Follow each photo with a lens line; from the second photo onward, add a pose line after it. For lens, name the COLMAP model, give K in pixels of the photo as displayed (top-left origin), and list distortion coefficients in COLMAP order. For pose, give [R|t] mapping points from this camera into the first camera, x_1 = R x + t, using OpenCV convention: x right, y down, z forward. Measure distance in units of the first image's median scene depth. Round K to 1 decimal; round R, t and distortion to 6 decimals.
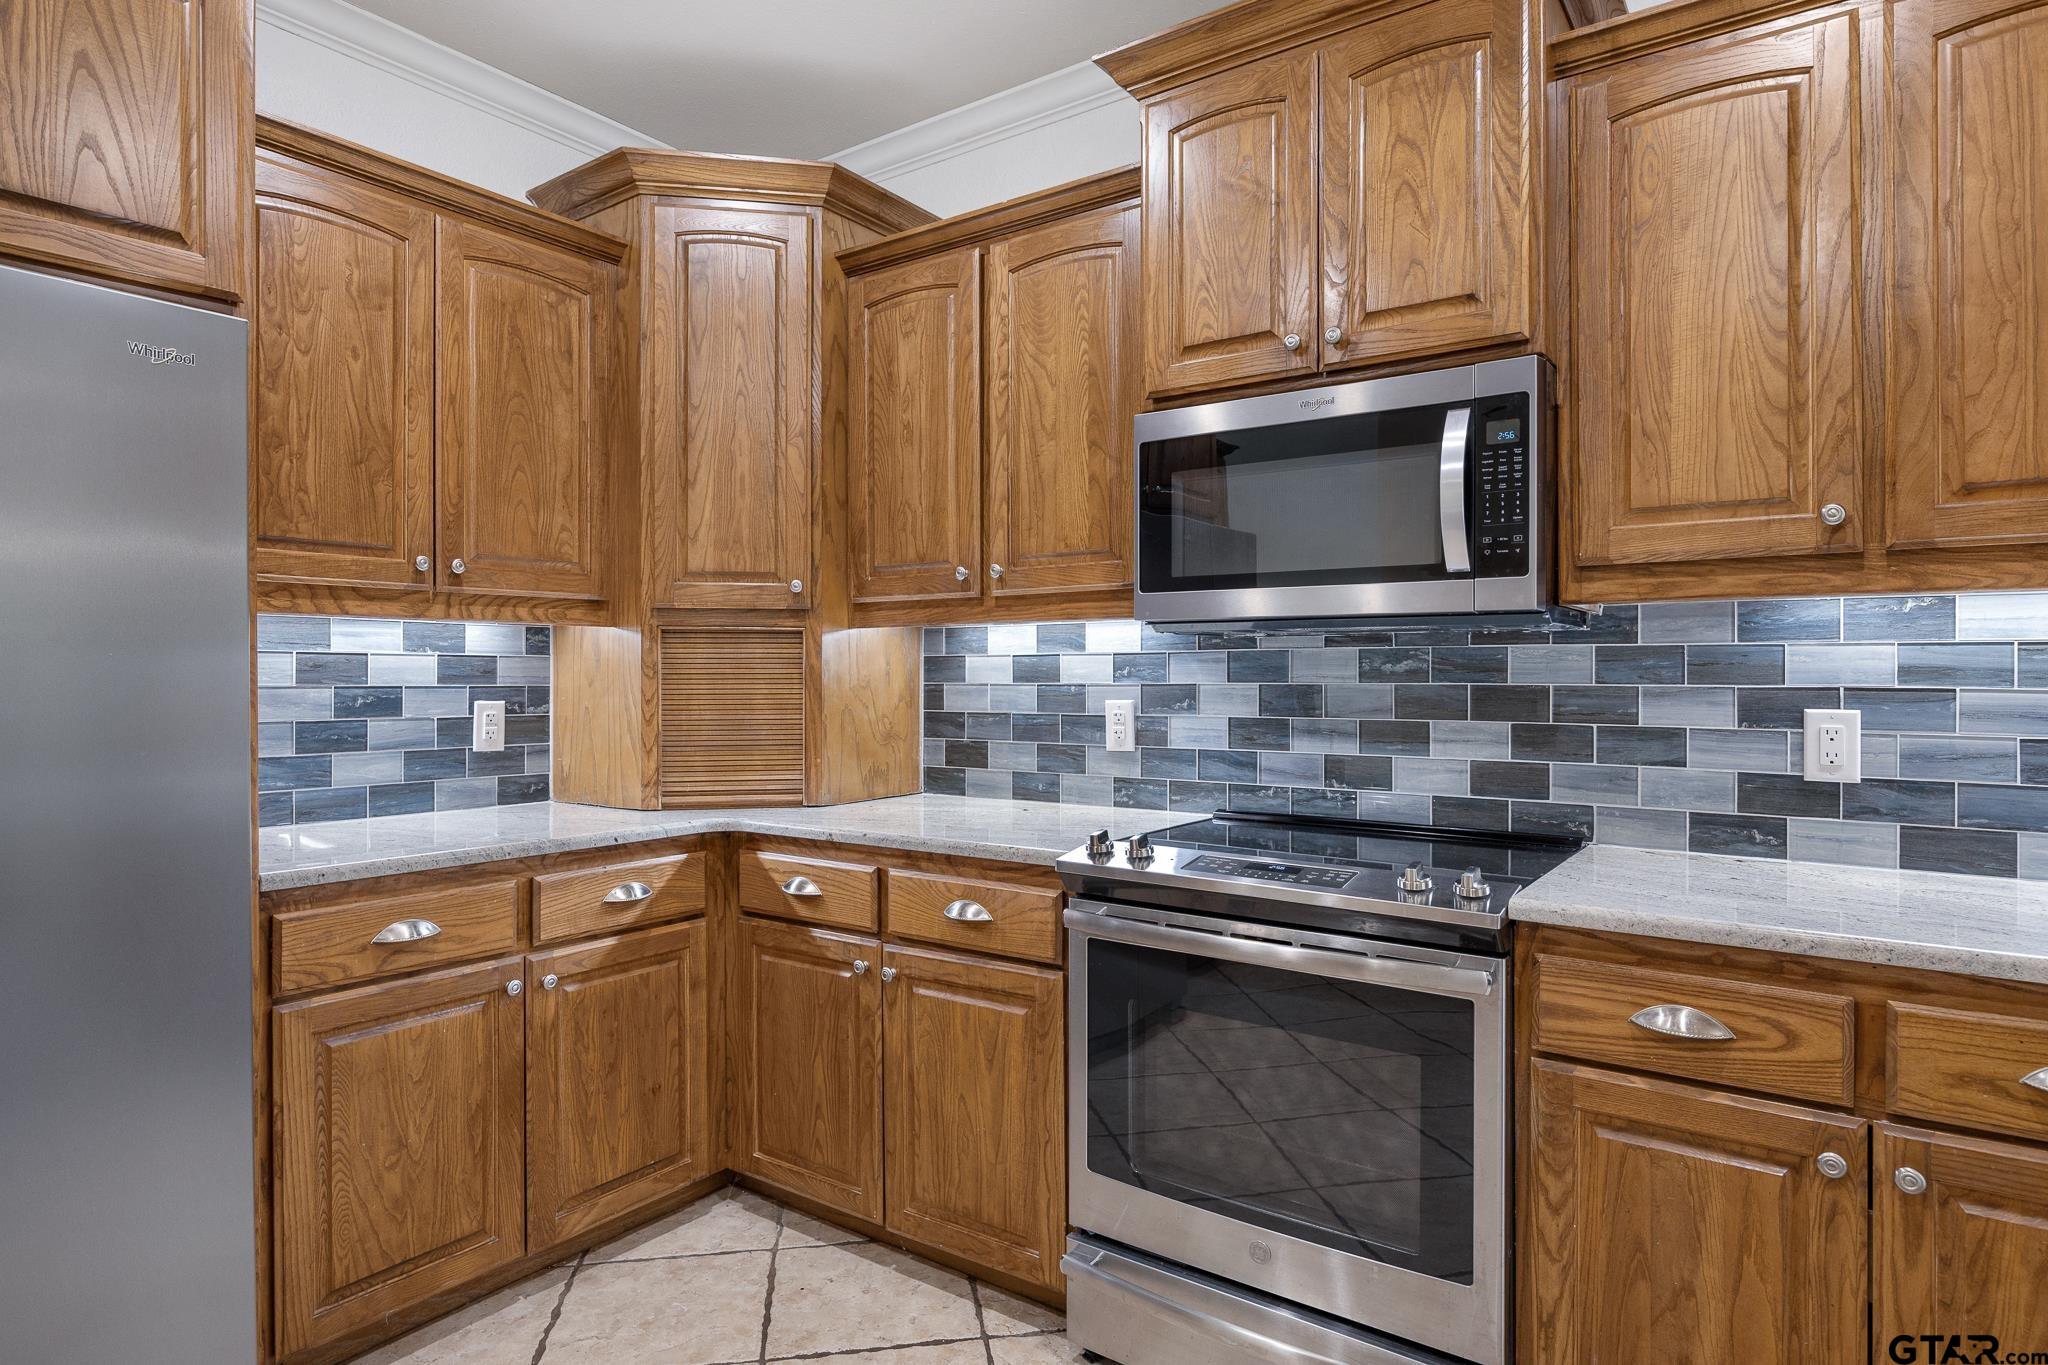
lens RADIAL K [[1131.6, 0, 1034.2], [0, 1131.6, 669.1], [0, 0, 1]] dist [-0.006737, -0.000450]
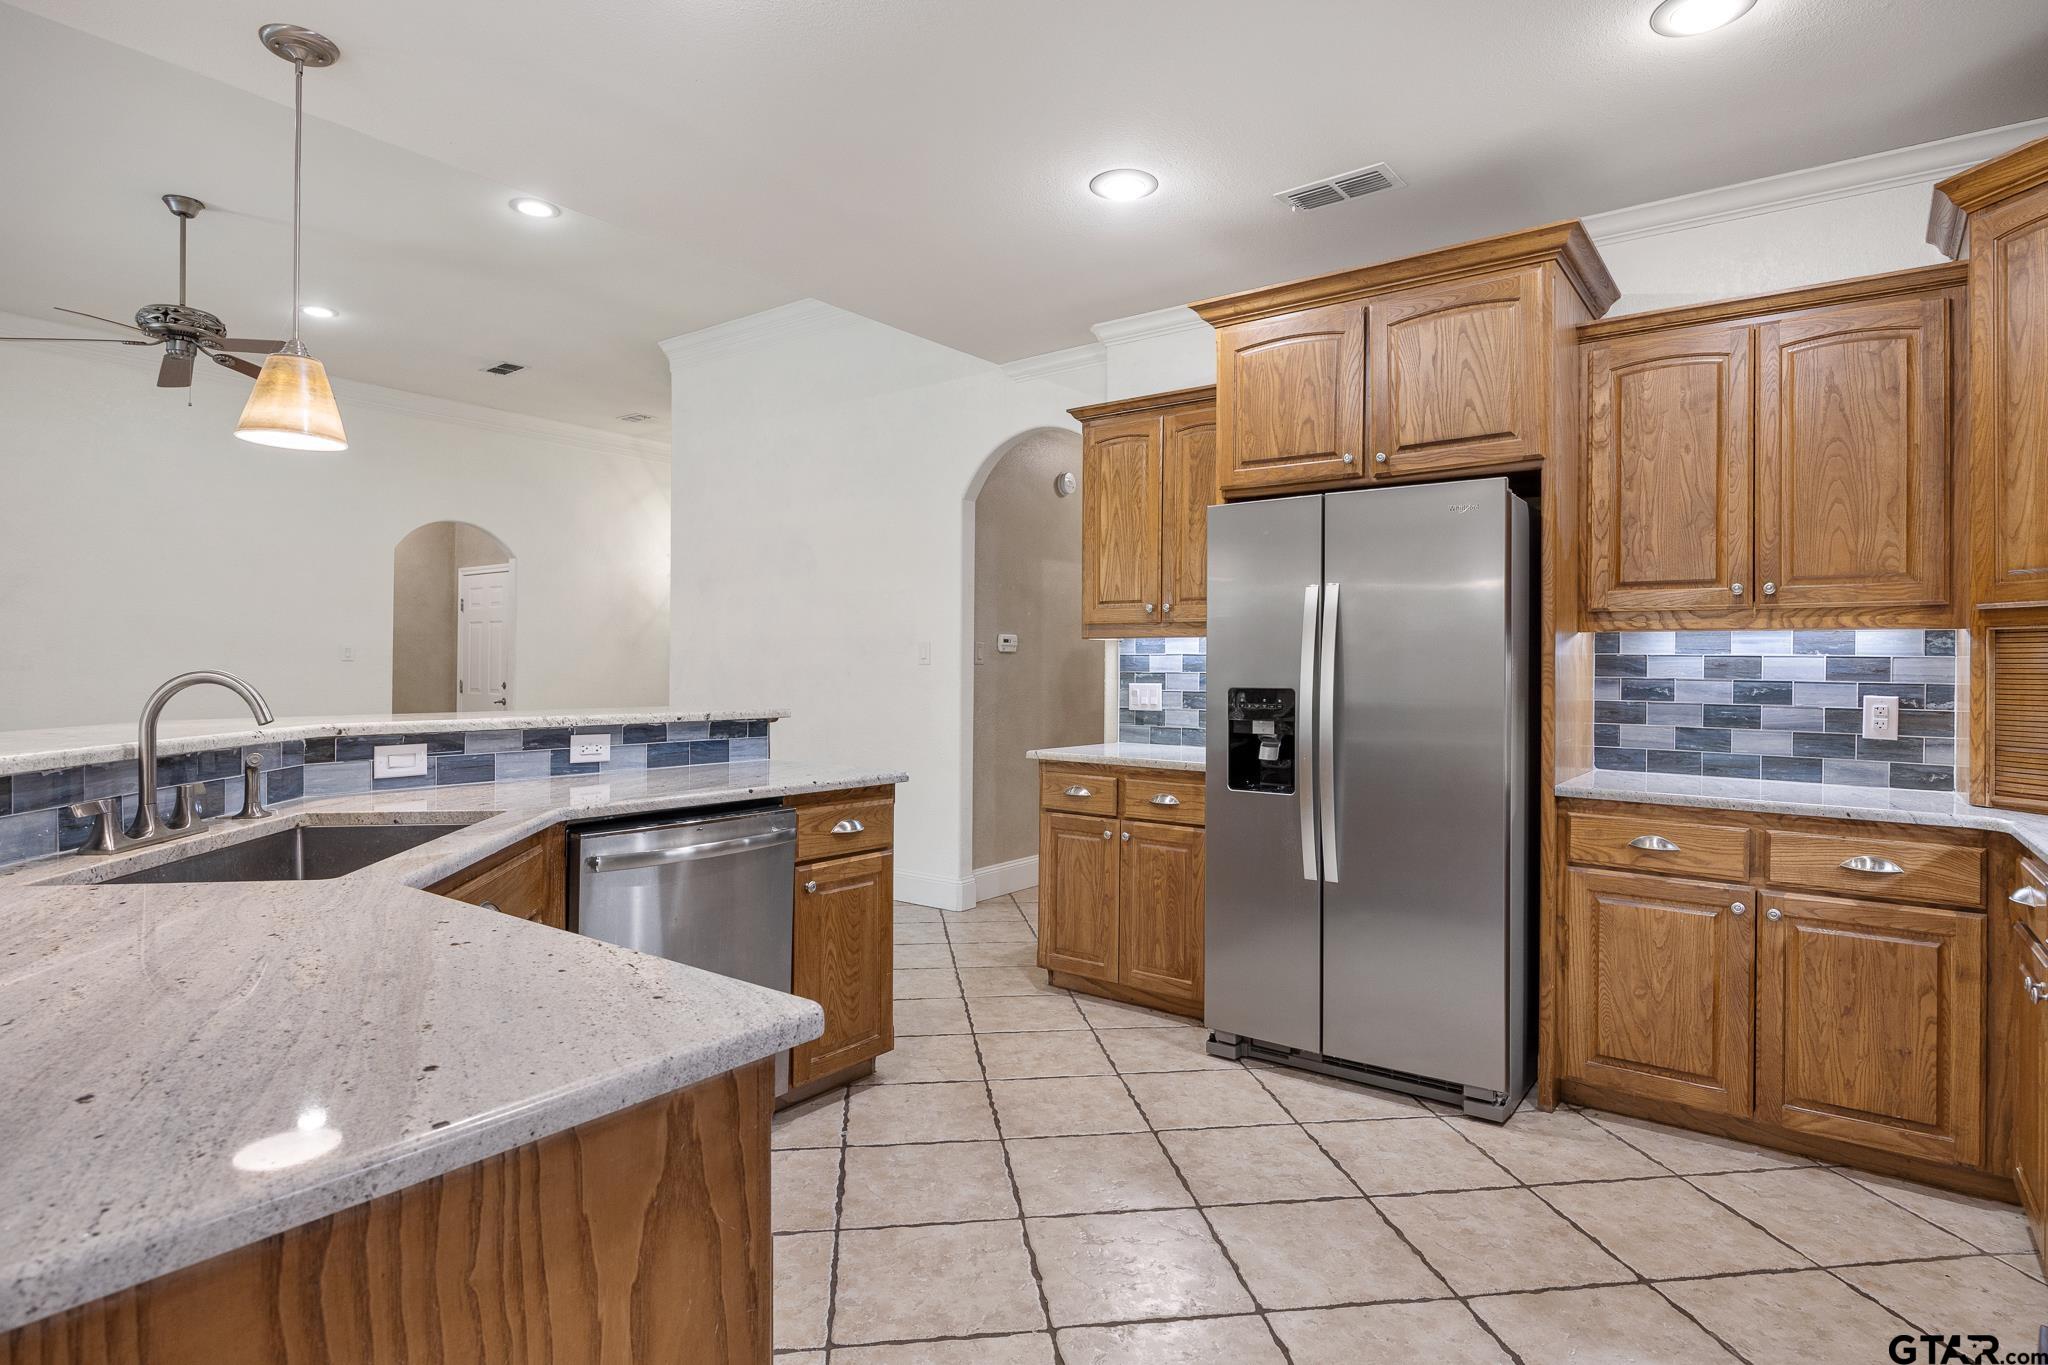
lens RADIAL K [[1079.4, 0, 1043.5], [0, 1079.4, 663.6], [0, 0, 1]] dist [-0.006456, -0.000268]
pose [[-0.020192, -0.002497, -0.999793, 0.718416], [-0.006747, 0.999974, -0.002361, 0.003654], [0.999773, 0.006697, -0.020208, 0.184545]]
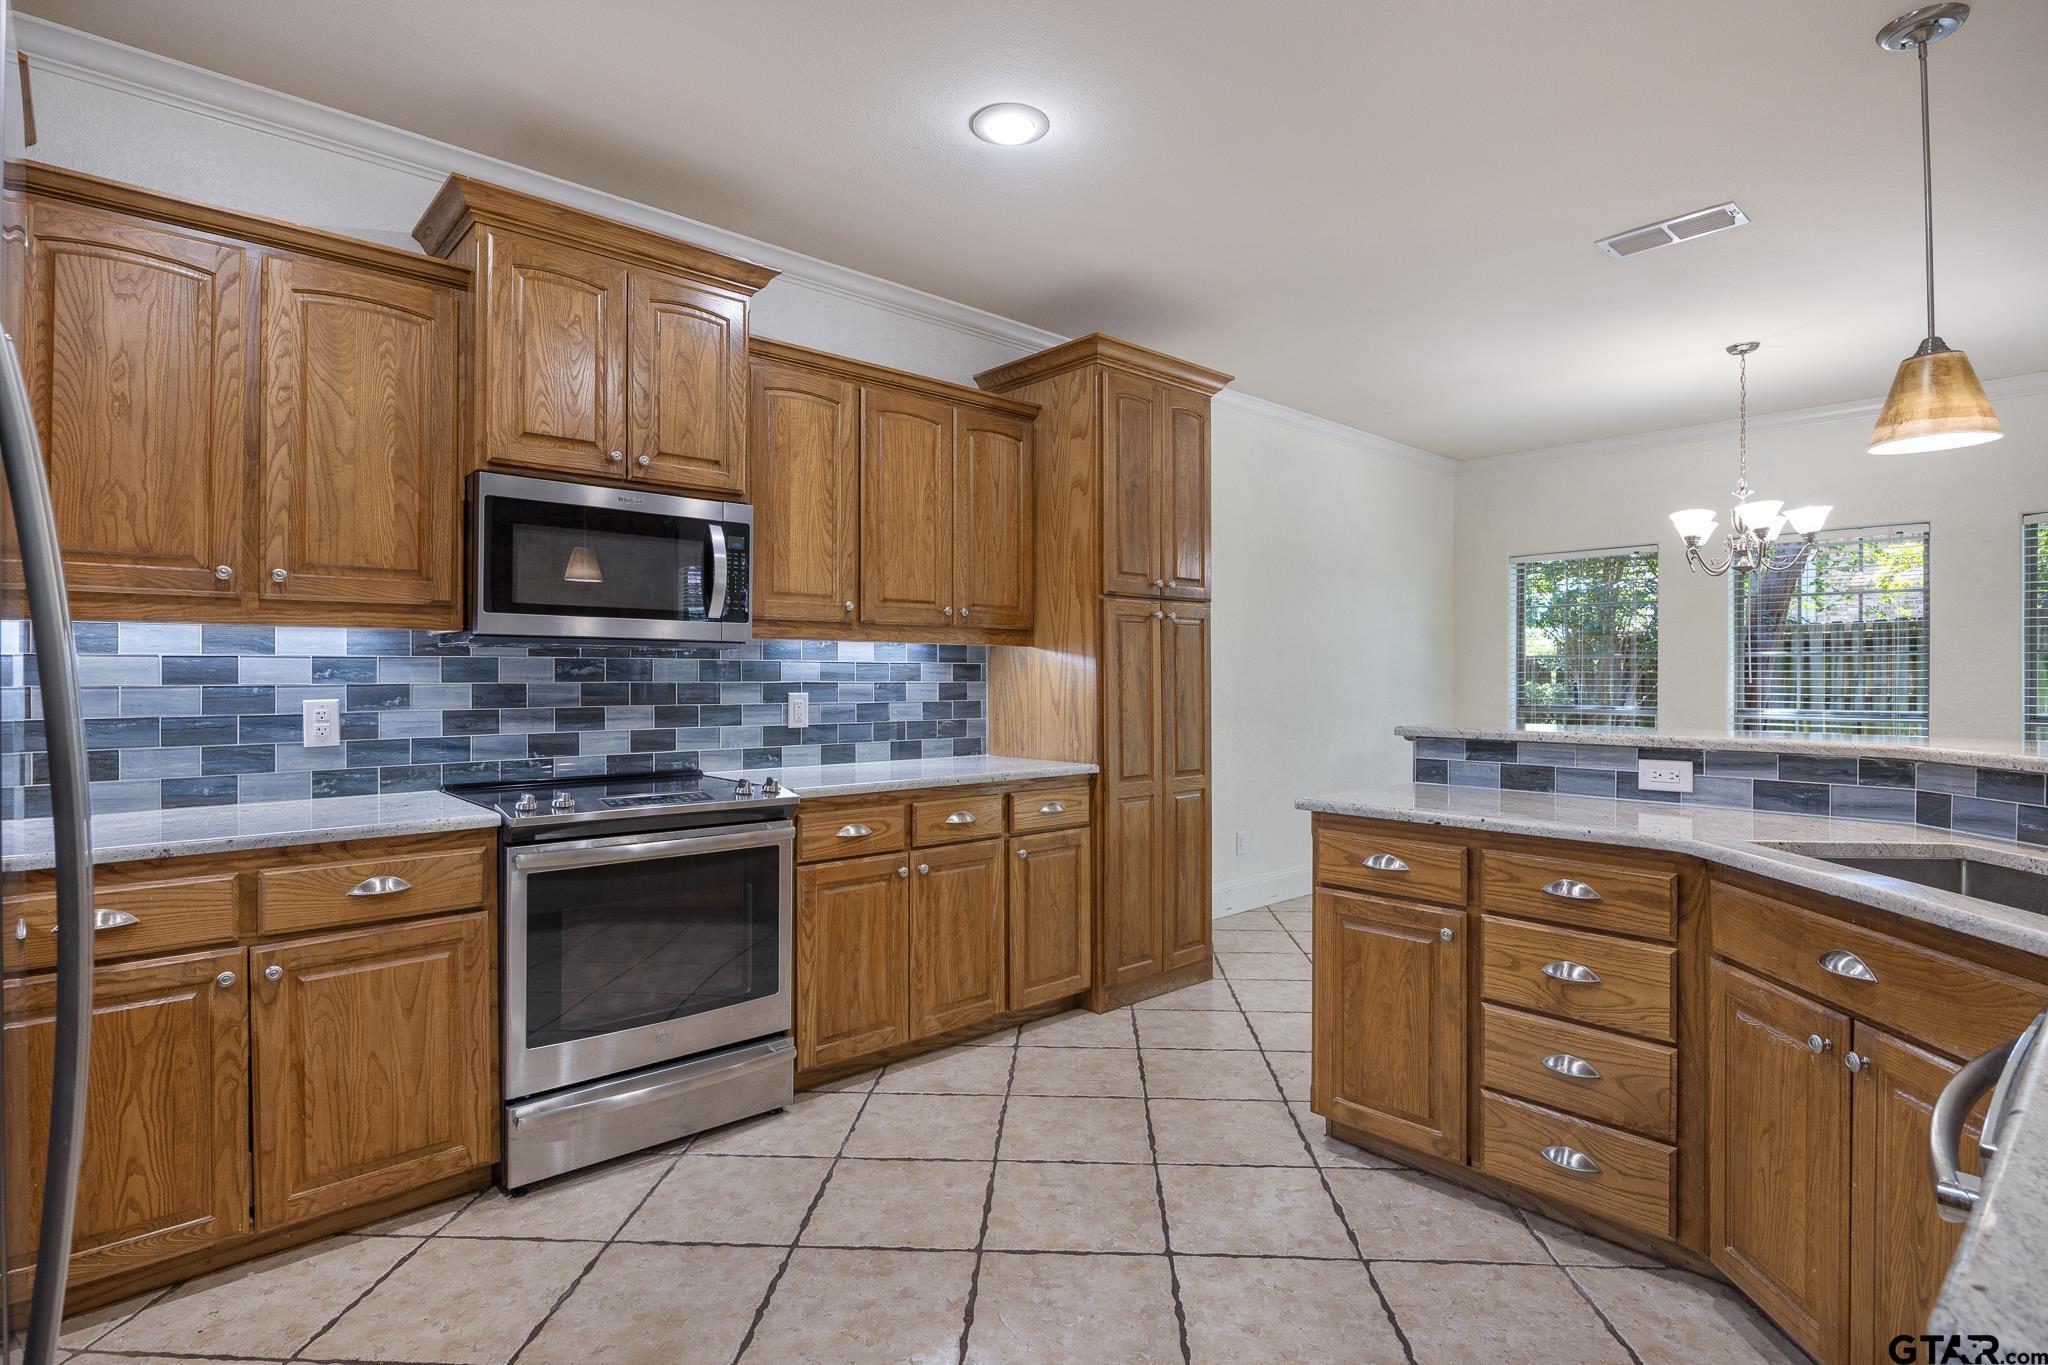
lens RADIAL K [[969.3, 0, 1017.0], [0, 969.3, 676.7], [0, 0, 1]] dist [-0.020819, 0.006098]
pose [[0.231769, 0.001087, 0.972770, -0.749916], [-0.003236, 0.999995, -0.000347, 0.003712], [-0.972765, -0.003067, 0.231771, 0.147684]]
